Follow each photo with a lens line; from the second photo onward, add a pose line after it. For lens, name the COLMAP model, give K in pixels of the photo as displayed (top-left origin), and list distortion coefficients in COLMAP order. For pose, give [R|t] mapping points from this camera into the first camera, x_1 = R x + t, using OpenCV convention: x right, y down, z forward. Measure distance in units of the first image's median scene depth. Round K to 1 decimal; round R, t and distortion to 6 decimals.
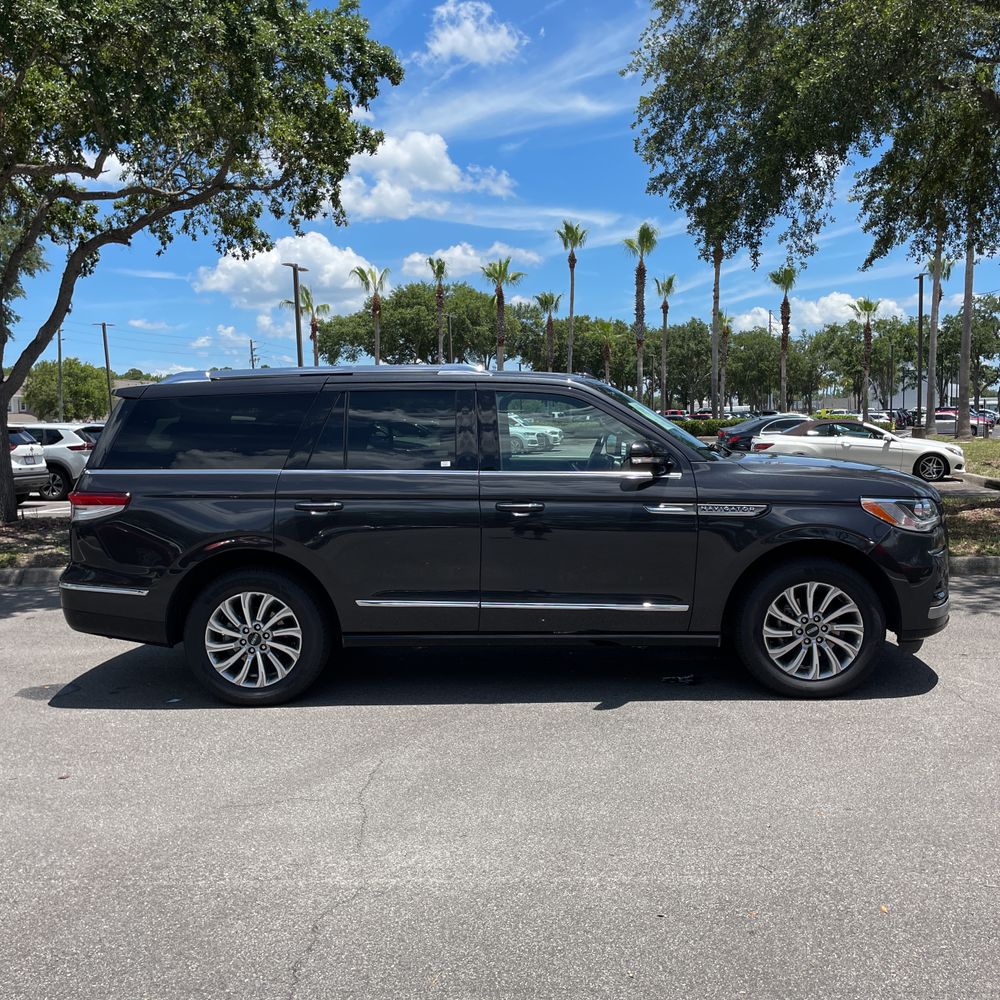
lens RADIAL K [[1024.6, 0, 516.0], [0, 1024.6, 505.7], [0, 0, 1]] dist [0.041402, 0.000000]
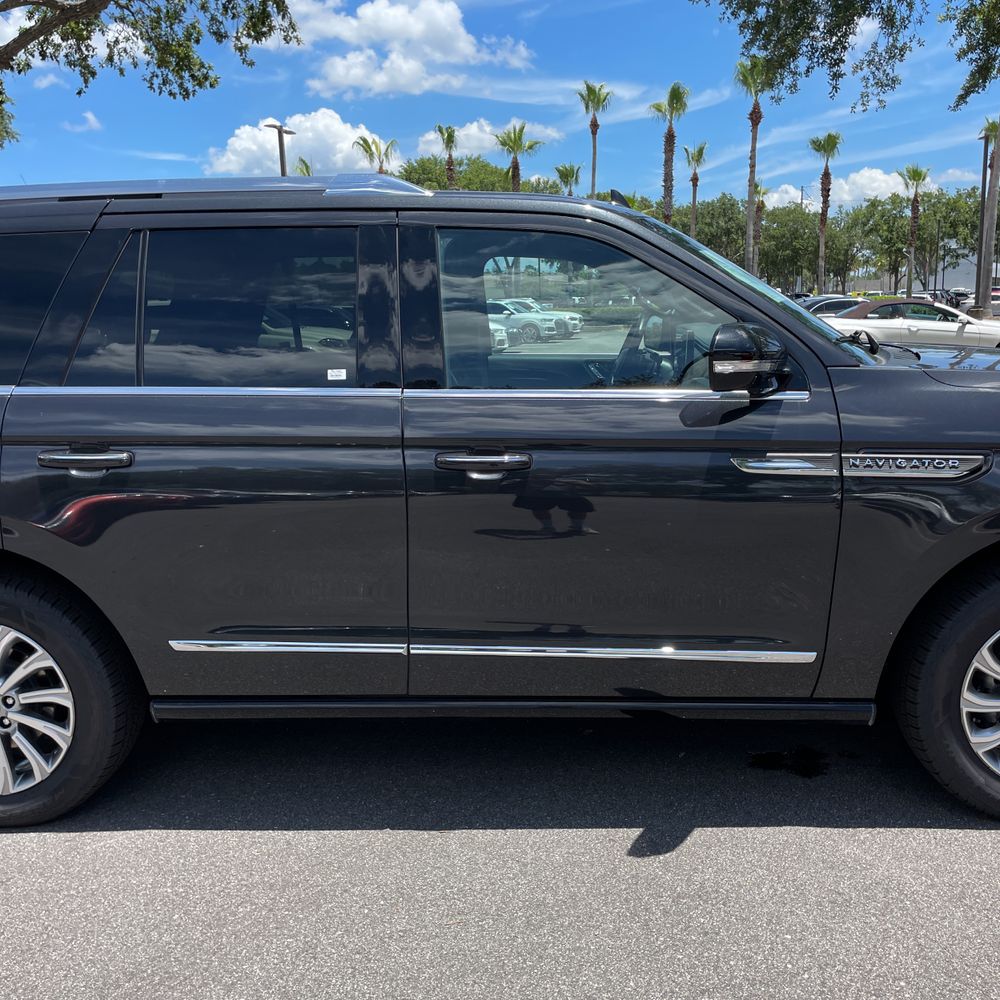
lens RADIAL K [[1024.6, 0, 504.8], [0, 1024.6, 502.9], [0, 0, 1]] dist [0.041402, 0.000000]
pose [[0.999527, -0.001572, -0.030698, 0.028159], [0.004800, 0.994424, 0.105347, -0.029347], [0.030361, -0.105444, 0.993962, 0.470824]]
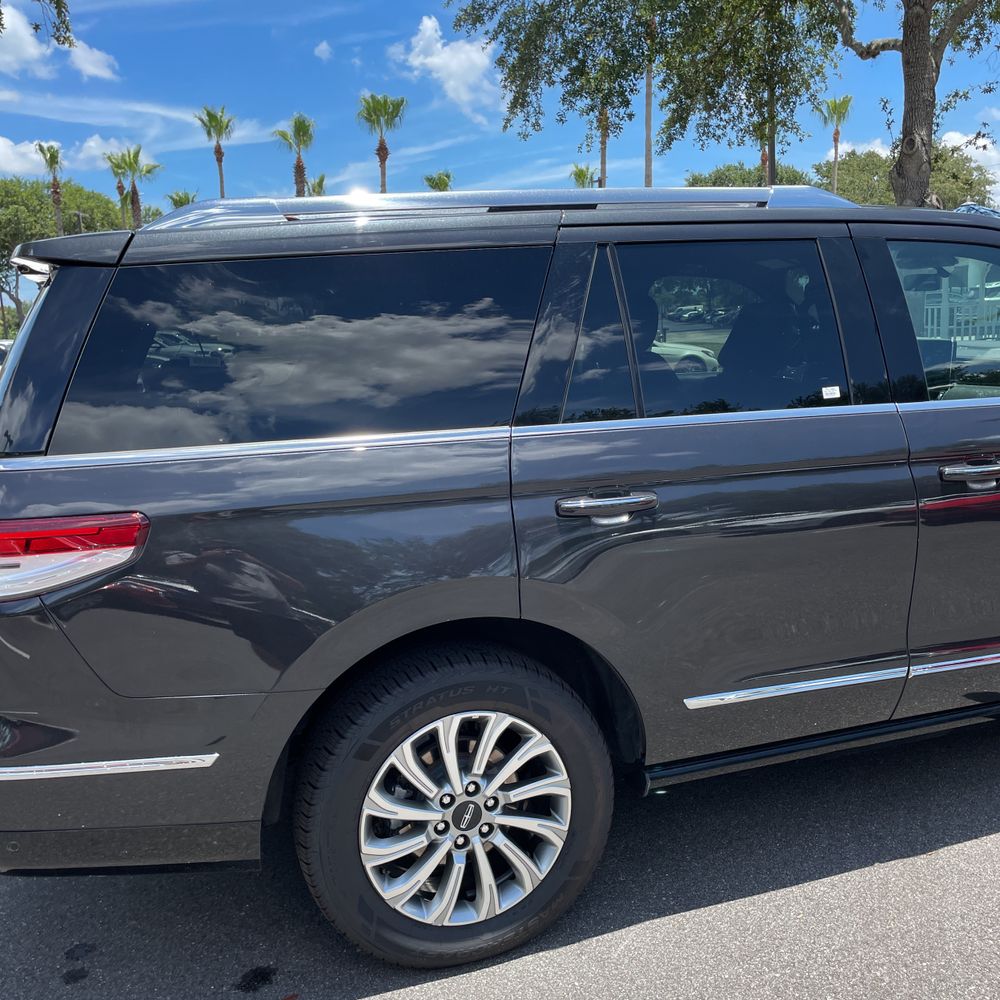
lens RADIAL K [[1024.6, 0, 508.6], [0, 1024.6, 497.0], [0, 0, 1]] dist [0.041402, 0.000000]
pose [[0.935098, -0.085703, 0.343871, -0.363587], [0.060292, 0.994645, 0.083941, -0.039668], [-0.349223, -0.057761, 0.935258, 0.571008]]
